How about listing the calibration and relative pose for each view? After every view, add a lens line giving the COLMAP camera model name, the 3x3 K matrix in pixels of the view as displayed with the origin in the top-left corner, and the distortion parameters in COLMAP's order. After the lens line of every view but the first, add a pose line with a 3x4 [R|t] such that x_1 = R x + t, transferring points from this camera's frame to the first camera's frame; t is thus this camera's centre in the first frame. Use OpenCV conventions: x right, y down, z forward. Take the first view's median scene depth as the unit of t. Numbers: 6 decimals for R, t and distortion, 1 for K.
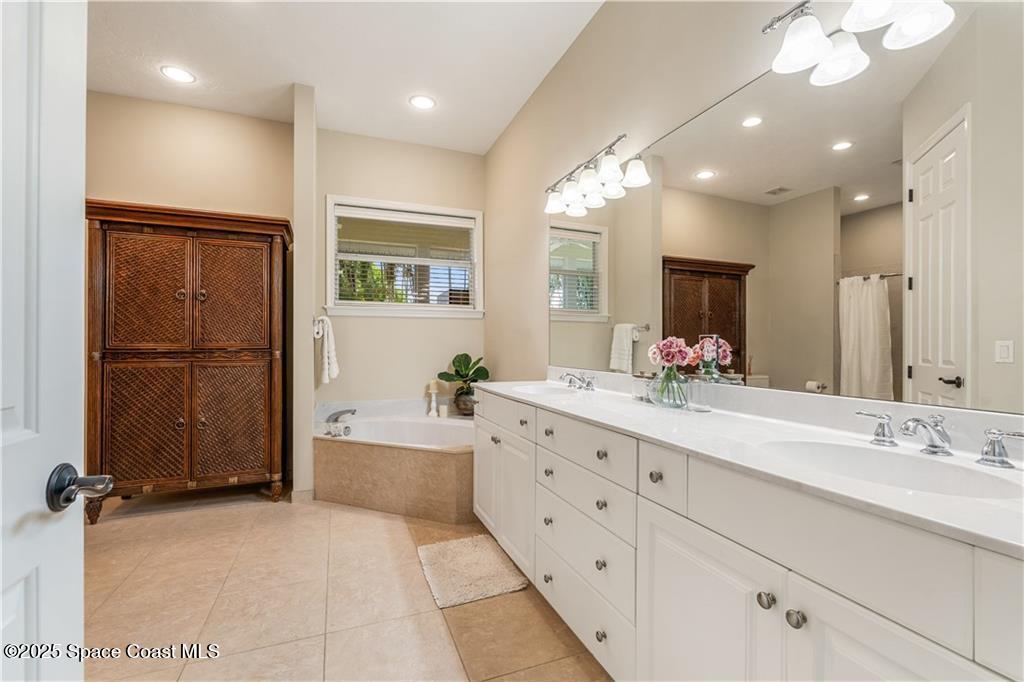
lens RADIAL K [[450.4, 0, 514.3], [0, 450.4, 345.1], [0, 0, 1]] dist [-0.001776, -0.000218]
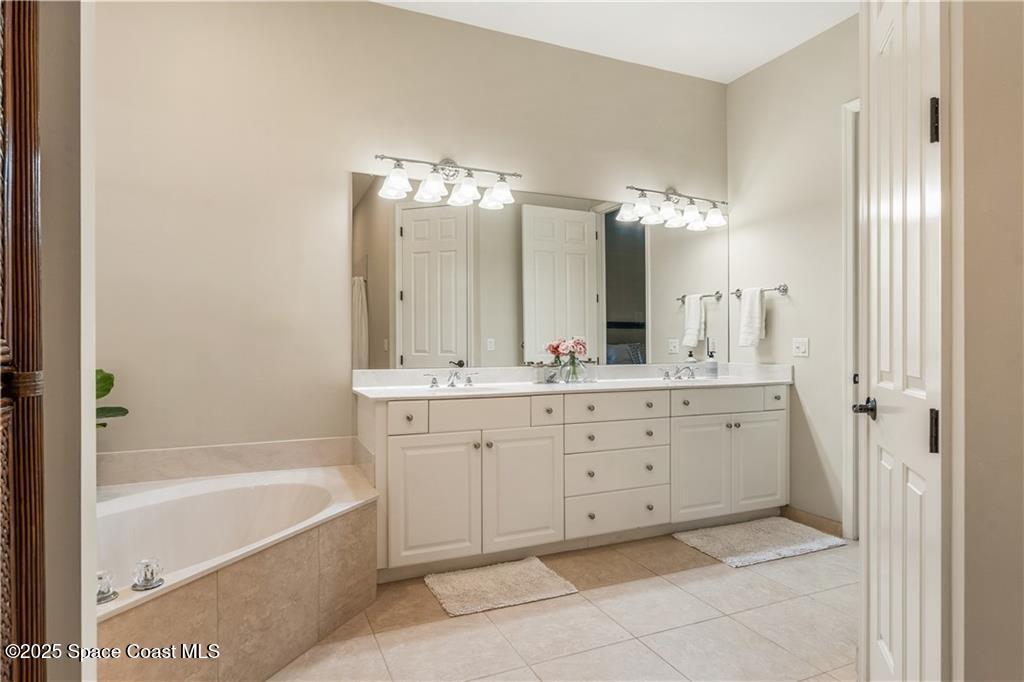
lens RADIAL K [[581.4, 0, 512.0], [0, 581.4, 341.0], [0, 0, 1]] dist [0.002977, 0.000414]
pose [[-0.034043, -0.006788, 0.999397, -1.400823], [0.002115, 0.999974, 0.006864, -0.016830], [-0.999418, 0.002348, -0.034028, 1.095313]]
